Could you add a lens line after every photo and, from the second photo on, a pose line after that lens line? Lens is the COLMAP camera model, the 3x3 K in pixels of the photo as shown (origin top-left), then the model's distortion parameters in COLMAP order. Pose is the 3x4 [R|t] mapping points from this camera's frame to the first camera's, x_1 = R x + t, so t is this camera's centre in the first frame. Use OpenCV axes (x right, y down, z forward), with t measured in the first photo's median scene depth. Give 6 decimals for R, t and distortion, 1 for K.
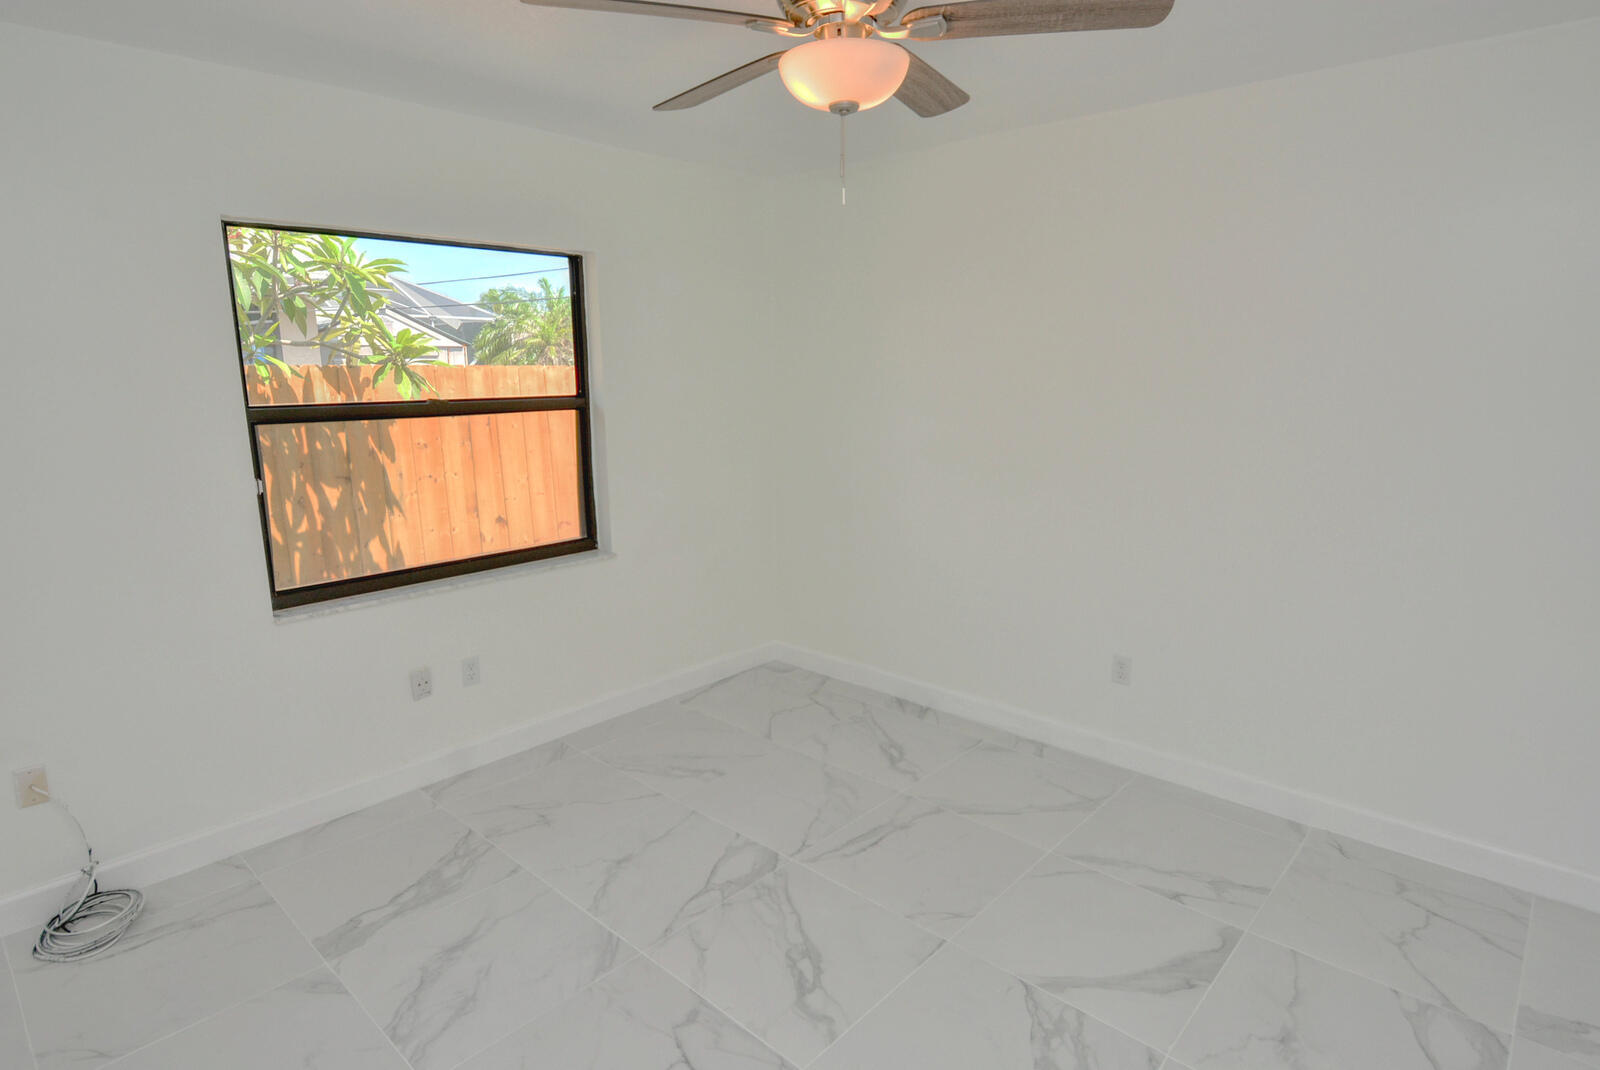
lens RADIAL K [[842.2, 0, 804.2], [0, 842.2, 534.5], [0, 0, 1]] dist [0.016605, -0.027946]
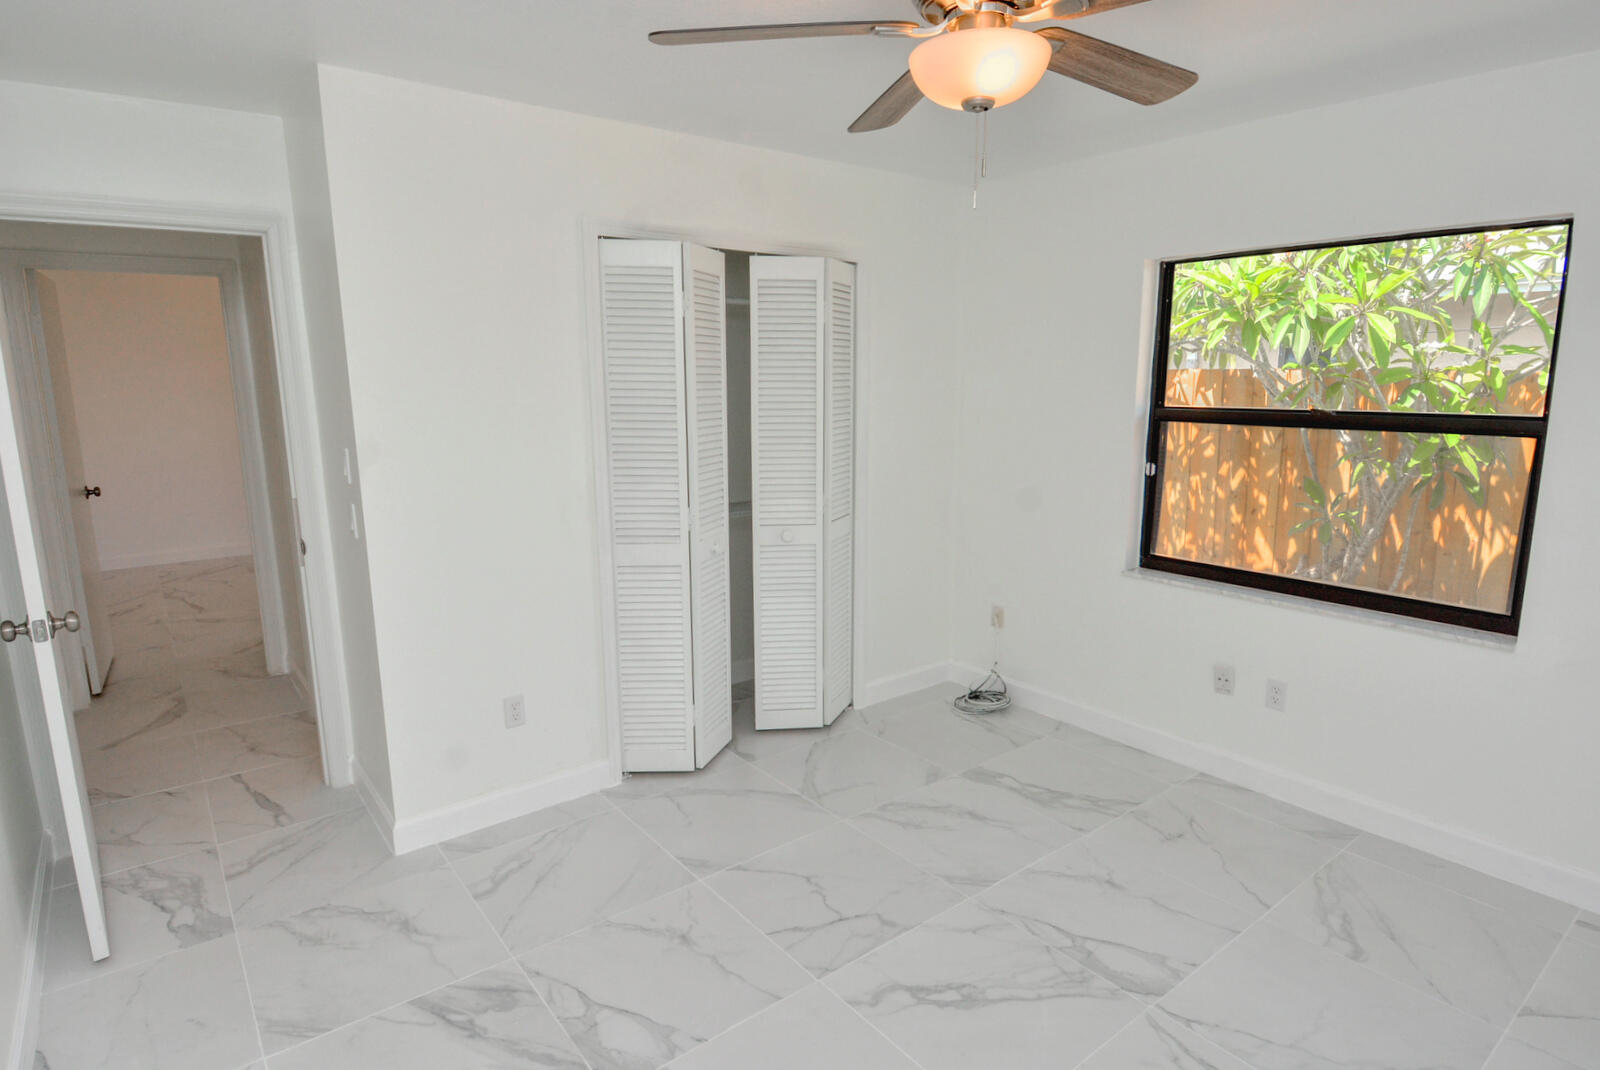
lens RADIAL K [[842.2, 0, 804.2], [0, 842.2, 534.5], [0, 0, 1]] dist [0.016605, -0.027946]
pose [[-0.140506, 0.192021, -0.971281, 0.670046], [-0.190755, 0.957382, 0.216868, -0.136740], [0.971530, 0.215748, -0.097889, 0.630475]]
